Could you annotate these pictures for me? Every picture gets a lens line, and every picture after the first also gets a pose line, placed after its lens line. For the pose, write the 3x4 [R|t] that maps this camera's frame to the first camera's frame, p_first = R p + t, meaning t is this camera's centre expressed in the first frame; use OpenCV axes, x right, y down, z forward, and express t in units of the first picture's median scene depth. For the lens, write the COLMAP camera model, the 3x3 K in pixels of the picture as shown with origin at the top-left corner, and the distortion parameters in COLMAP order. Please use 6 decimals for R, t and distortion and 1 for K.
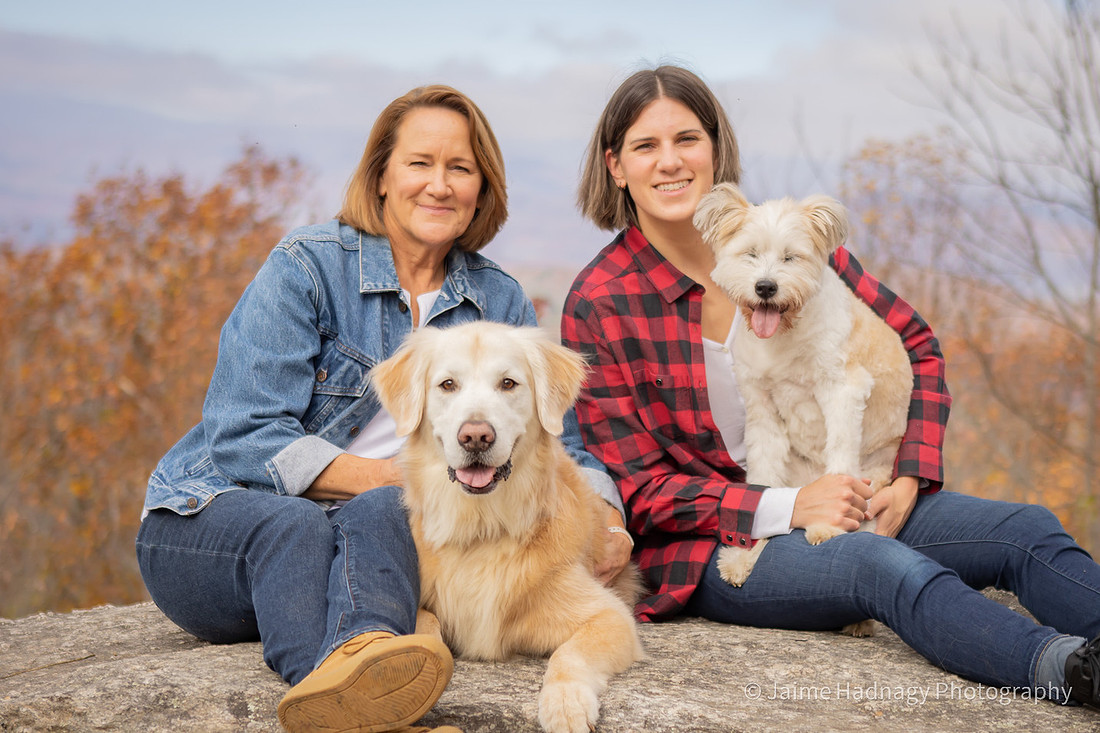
lens RADIAL K [[2374.7, 0, 661.5], [0, 2374.7, 450.4], [0, 0, 1]] dist [0.047429, -0.006792]
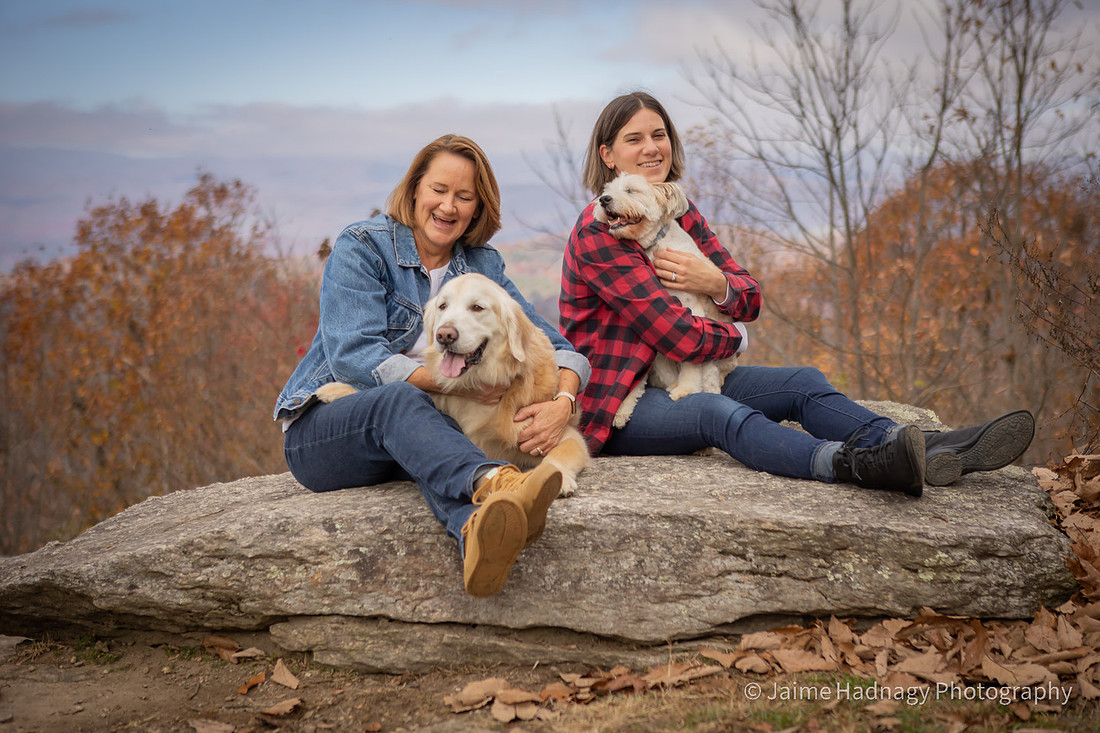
lens RADIAL K [[1764.0, 0, 584.0], [0, 1764.0, 371.3], [0, 0, 1]] dist [0.059872, 0.065883]
pose [[0.995610, -0.087403, 0.033490, -0.005819], [0.087406, 0.996172, 0.001368, 0.002533], [-0.033481, 0.001565, 0.999438, -0.034082]]
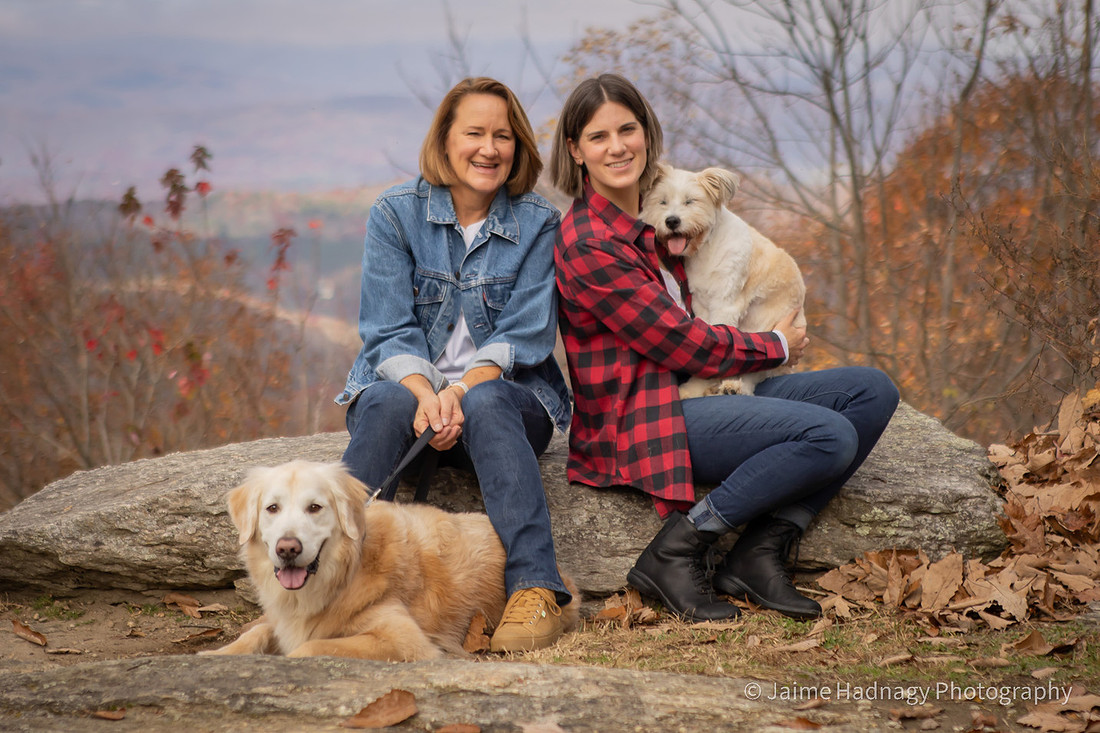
lens RADIAL K [[2730.8, 0, 550.0], [0, 2730.8, 366.5], [0, 0, 1]] dist [0.169808, 0.052486]
pose [[0.994623, -0.081175, 0.064303, -0.018391], [0.081626, 0.996653, -0.004426, 0.007684], [-0.063729, 0.009651, 0.997921, -0.151491]]
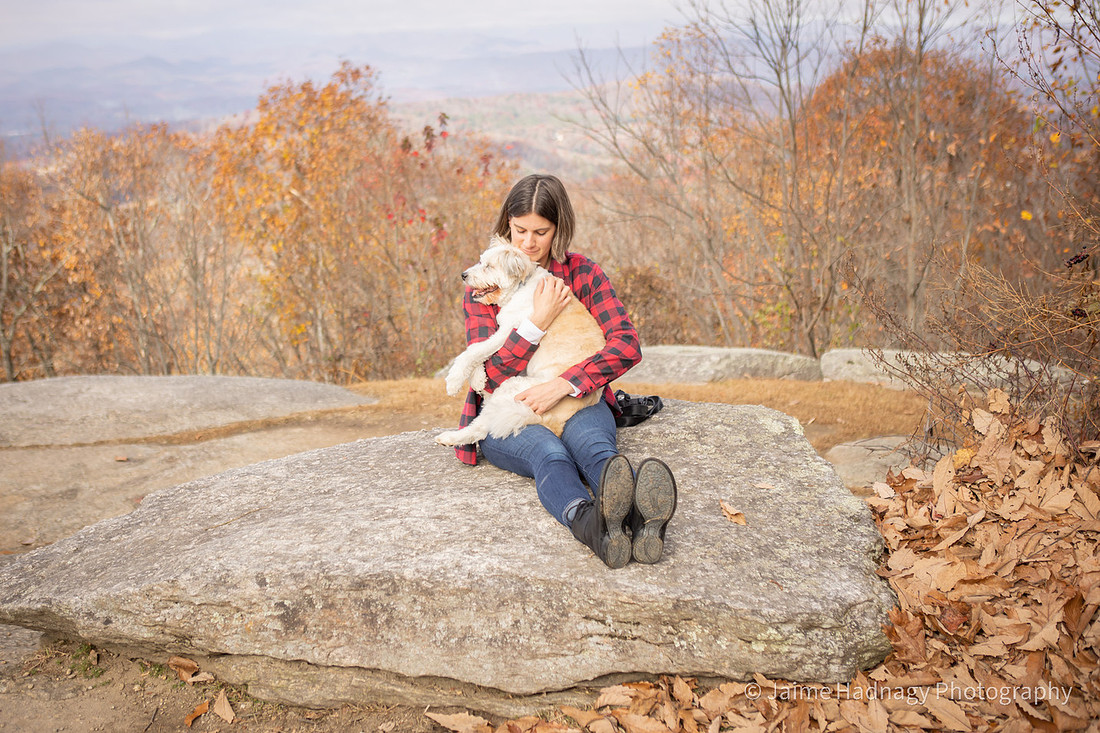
lens RADIAL K [[1226.4, 0, 528.7], [0, 1226.4, 338.2], [0, 0, 1]] dist [-0.067016, 0.149794]
pose [[0.995006, -0.086509, -0.049784, 0.017198], [0.091839, 0.988850, 0.117222, -0.029839], [0.039088, -0.121209, 0.991857, 0.006952]]
